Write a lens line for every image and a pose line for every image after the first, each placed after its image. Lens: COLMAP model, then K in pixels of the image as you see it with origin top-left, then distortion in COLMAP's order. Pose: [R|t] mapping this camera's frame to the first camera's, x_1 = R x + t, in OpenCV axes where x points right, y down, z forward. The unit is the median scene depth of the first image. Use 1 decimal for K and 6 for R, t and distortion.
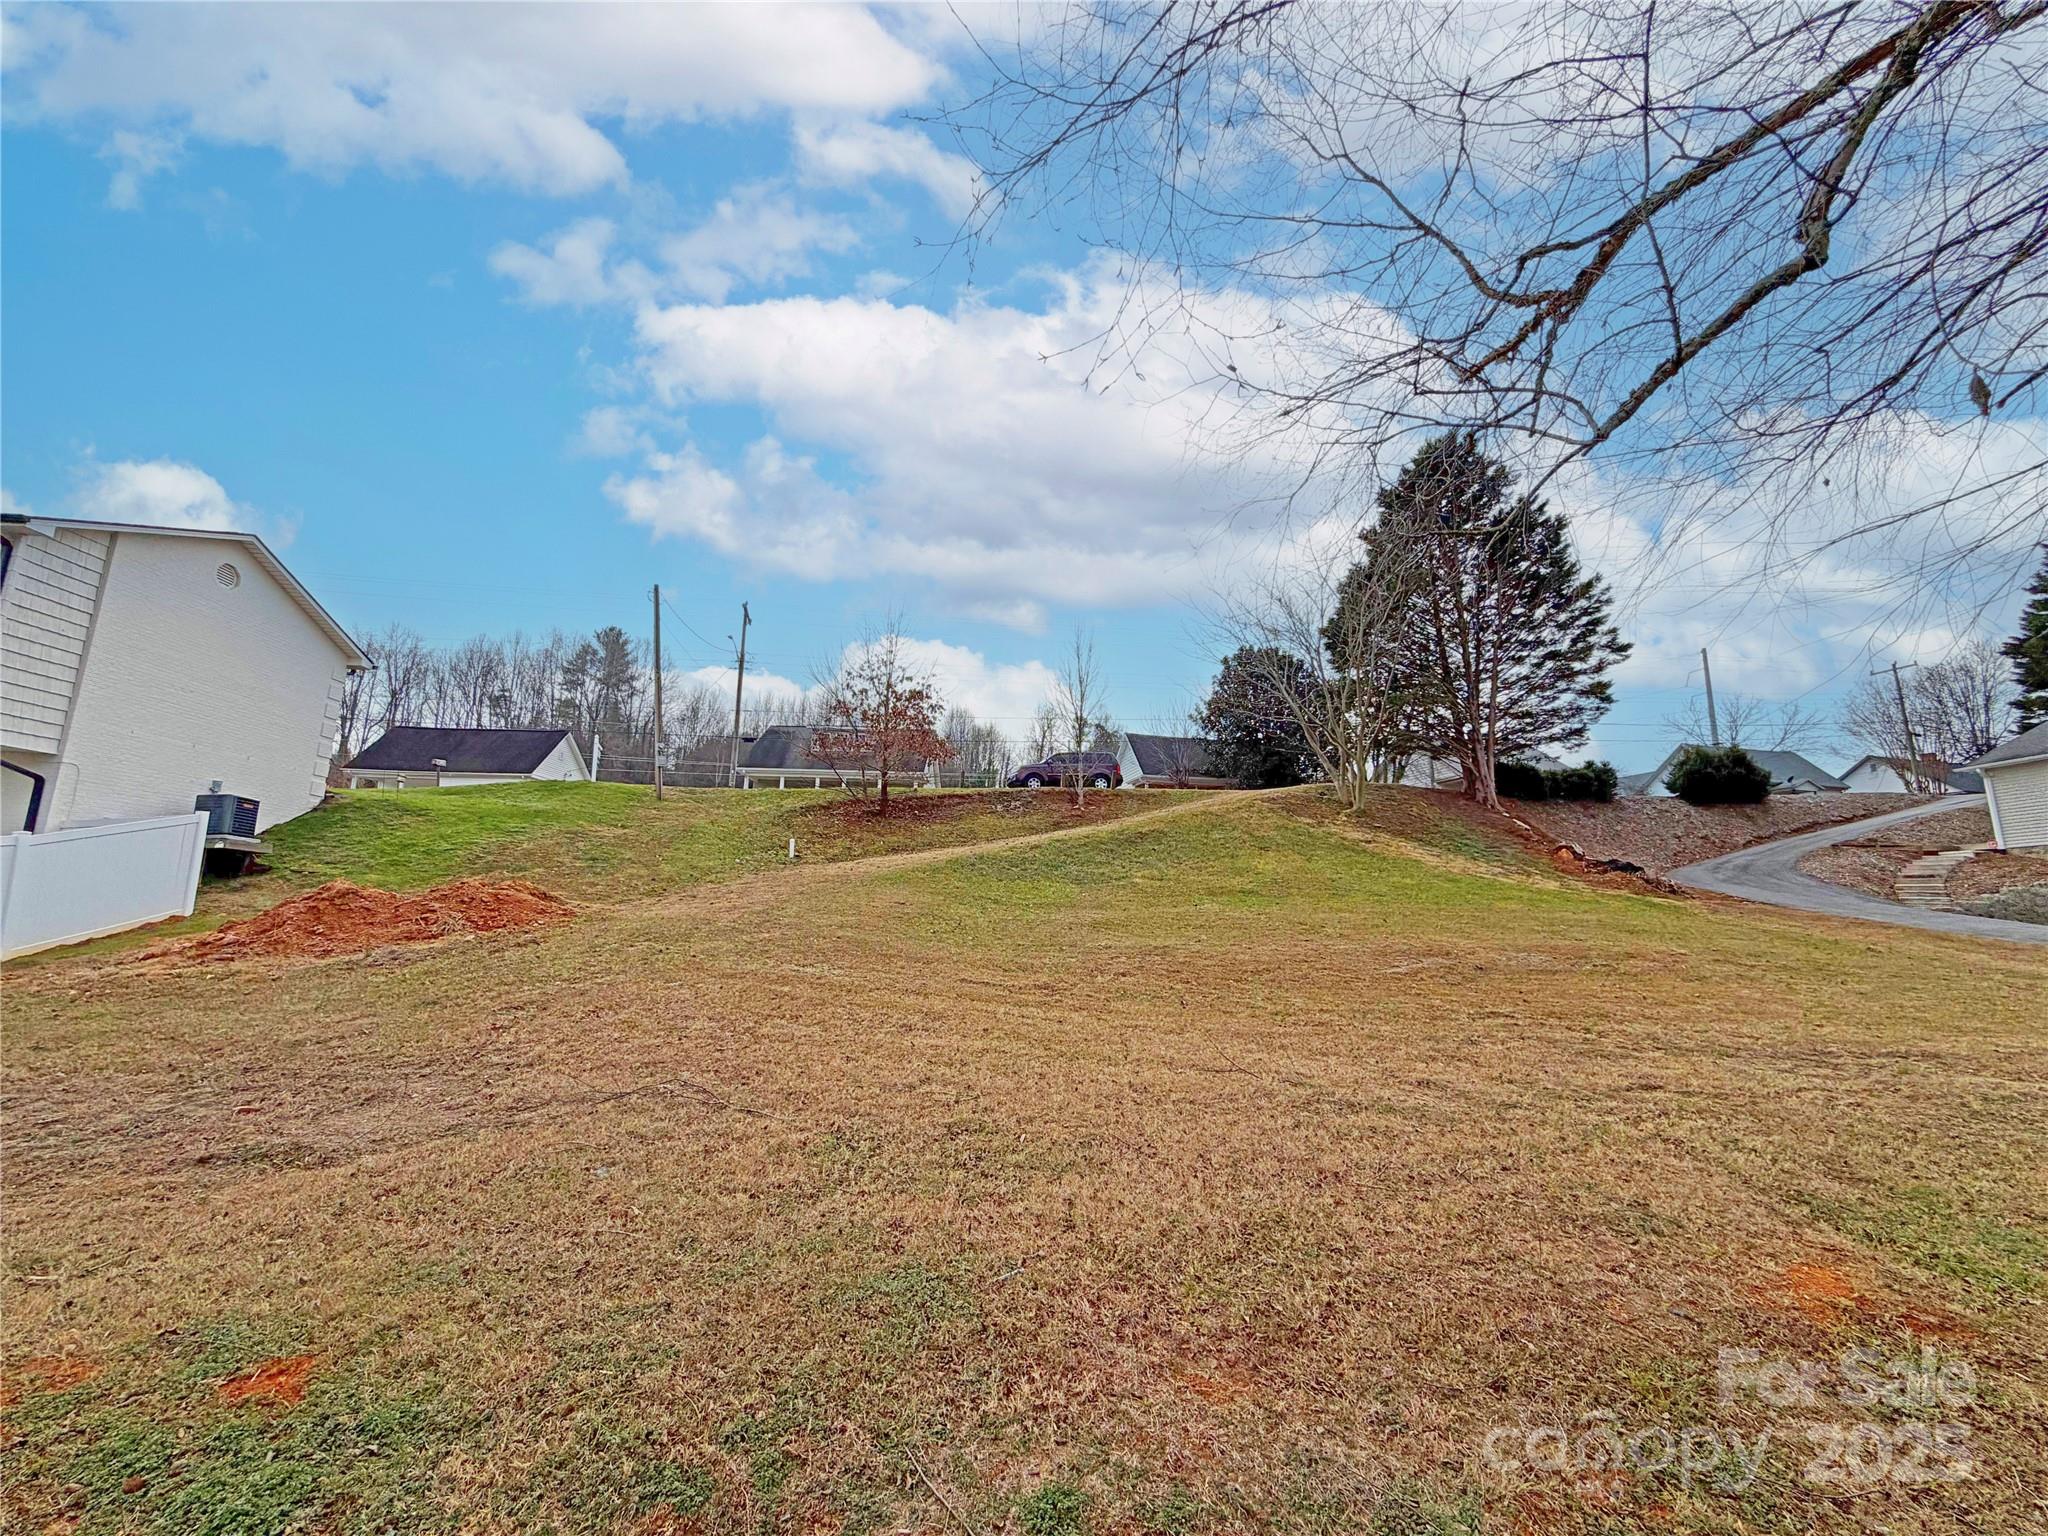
lens RADIAL K [[816.4, 0, 1016.5], [0, 816.4, 770.4], [0, 0, 1]] dist [0.000711, 0.000041]
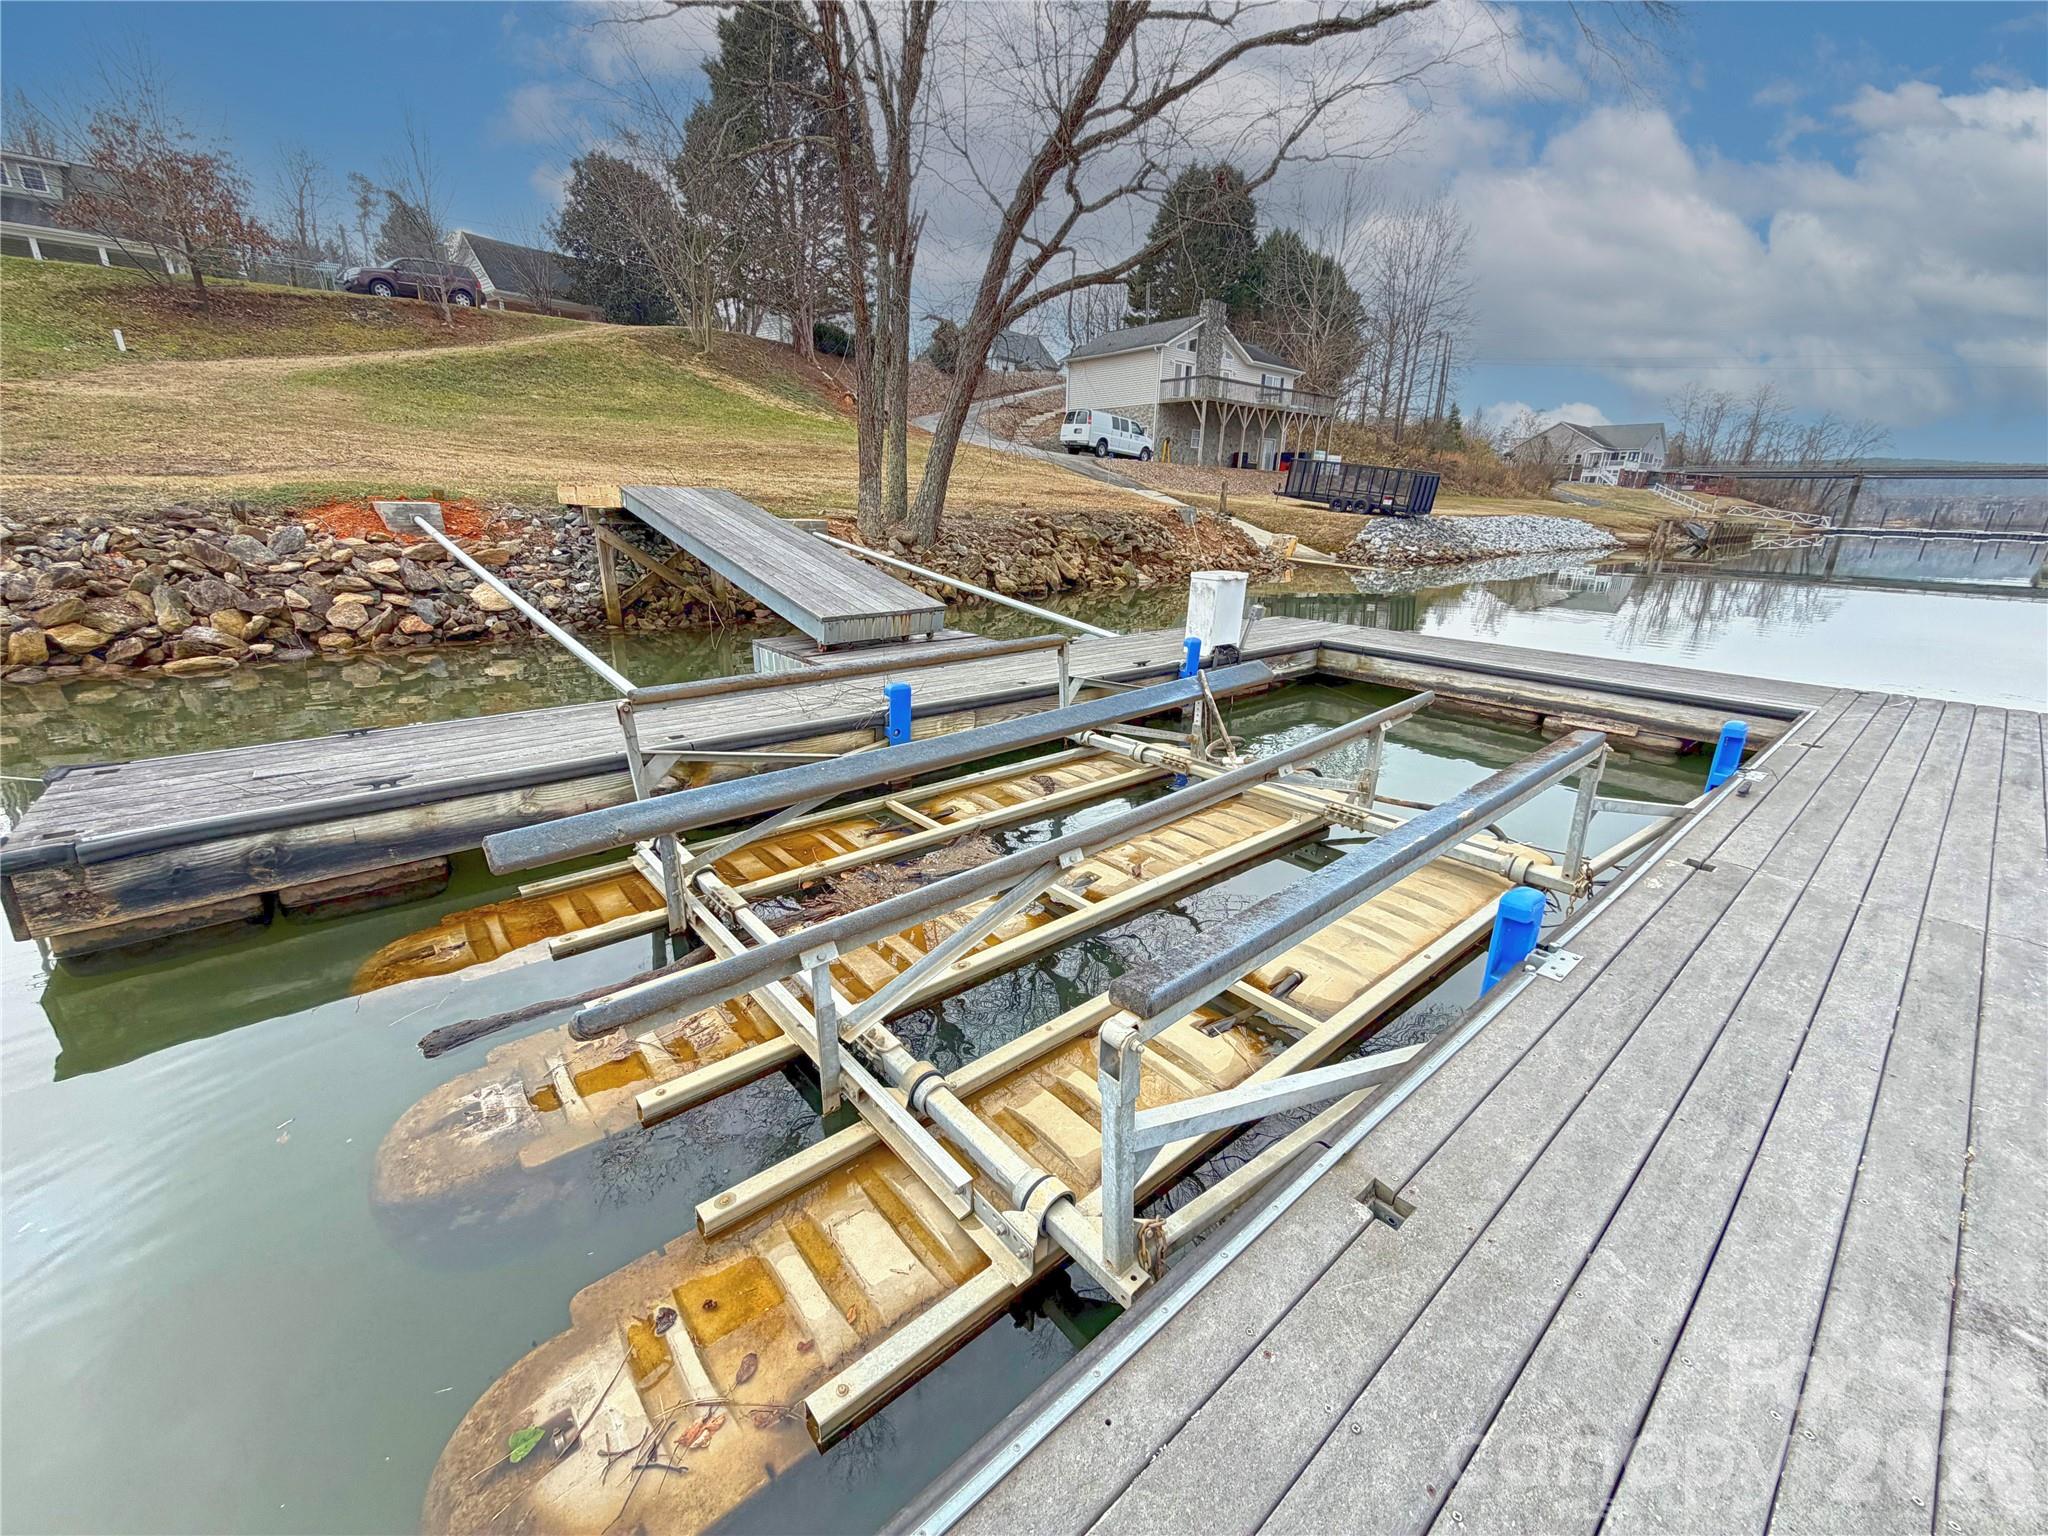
lens RADIAL K [[816.4, 0, 1016.5], [0, 816.4, 770.4], [0, 0, 1]] dist [0.000711, 0.000041]
pose [[0.770177, -0.210452, 0.602110, -0.113112], [-0.120116, 0.879252, 0.460964, -0.023172], [-0.626418, -0.427347, 0.651901, -0.391452]]
